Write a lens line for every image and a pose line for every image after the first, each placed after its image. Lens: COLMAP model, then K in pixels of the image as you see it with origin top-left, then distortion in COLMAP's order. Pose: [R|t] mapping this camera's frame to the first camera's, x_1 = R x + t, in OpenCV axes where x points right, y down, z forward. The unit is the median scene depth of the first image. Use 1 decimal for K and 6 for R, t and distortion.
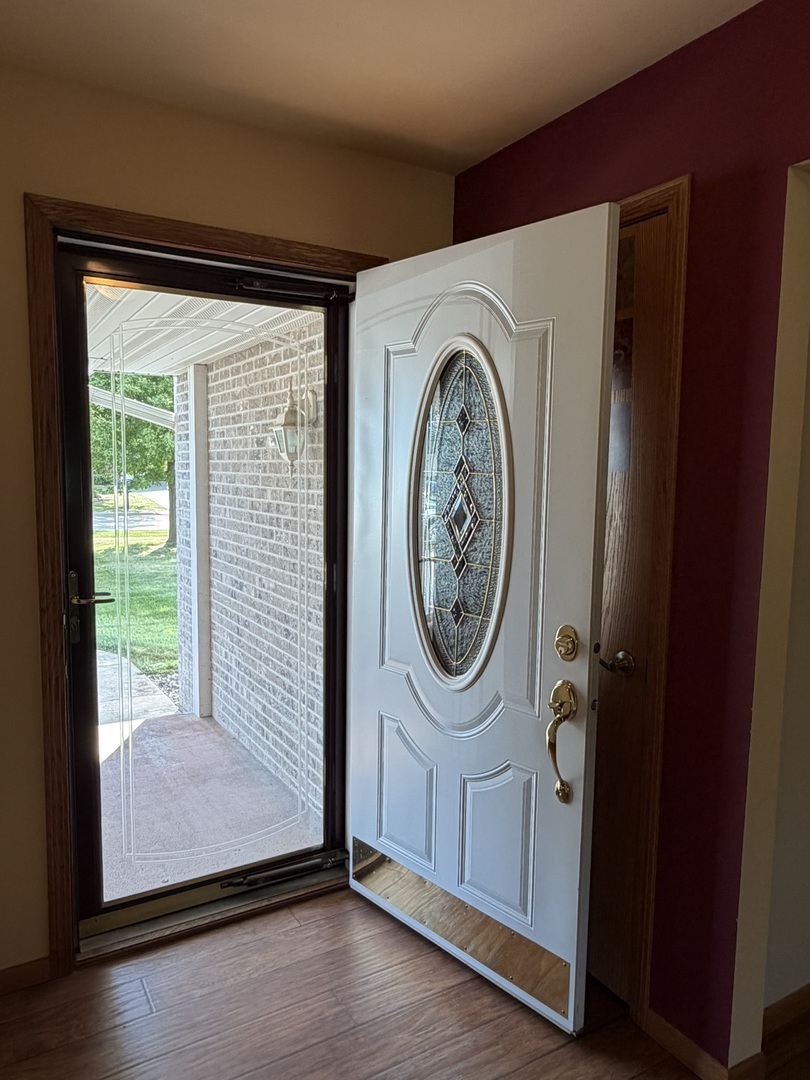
lens RADIAL K [[743.5, 0, 403.0], [0, 743.5, 545.2], [0, 0, 1]] dist [0.005689, -0.010720]
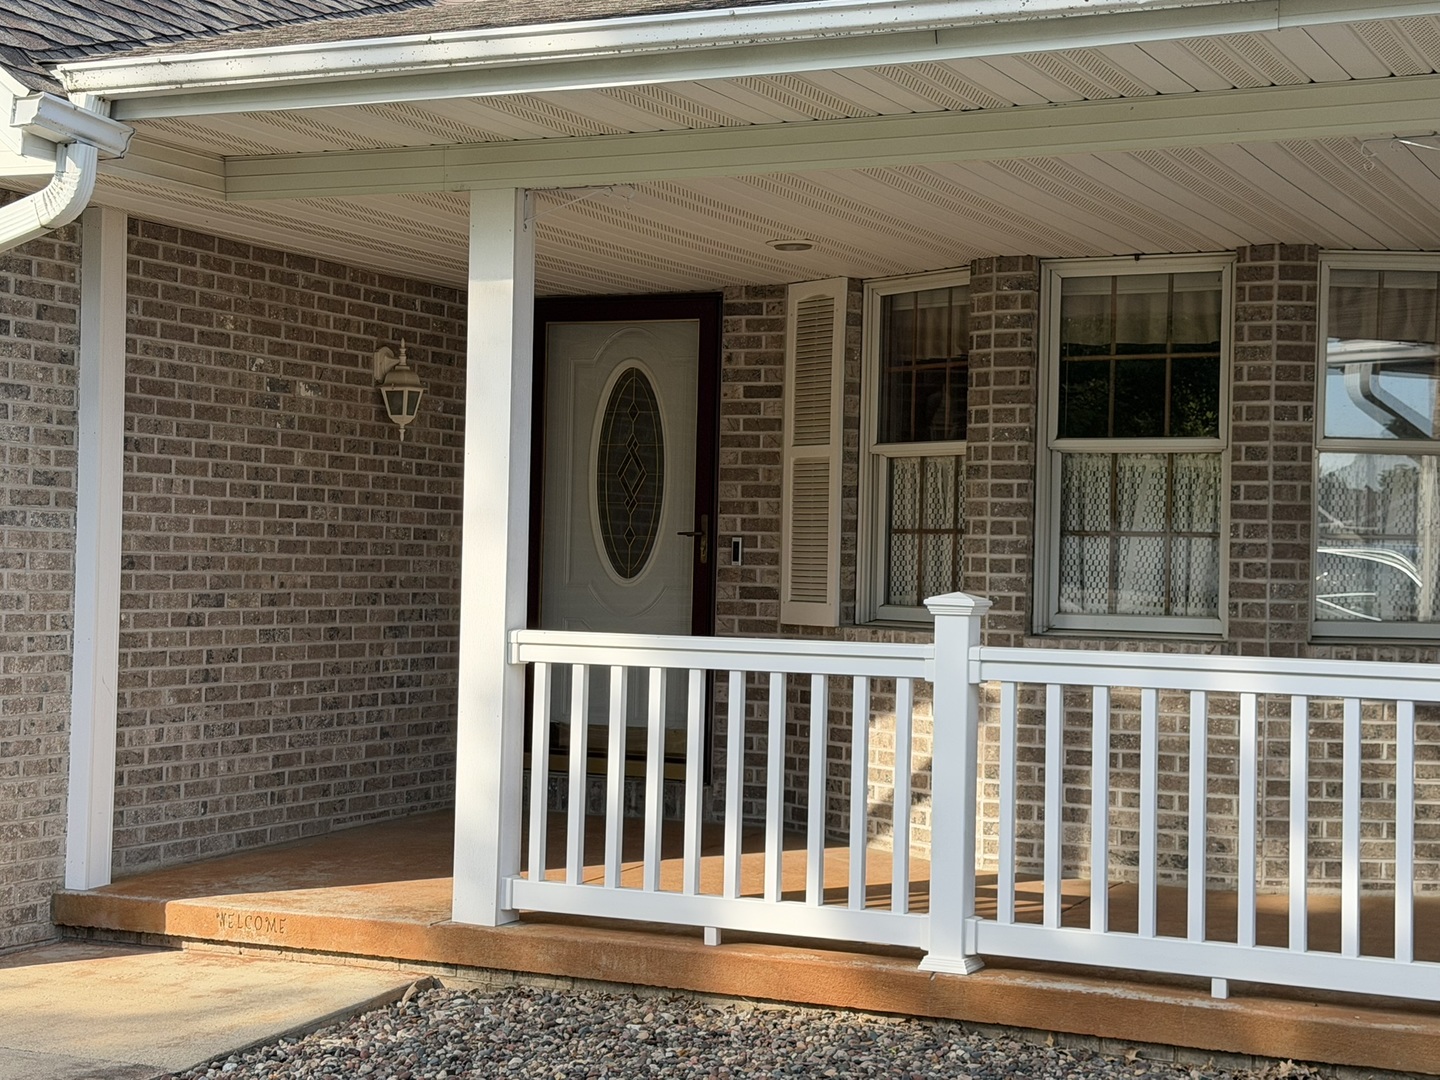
lens RADIAL K [[2367.6, 0, 720.3], [0, 2367.6, 542.2], [0, 0, 1]] dist [0.248087, 0.000000]
pose [[-0.547466, -0.020029, 0.836588, -2.455762], [0.051334, 0.997027, 0.057464, -0.102000], [-0.835252, 0.074405, -0.544810, 1.988599]]
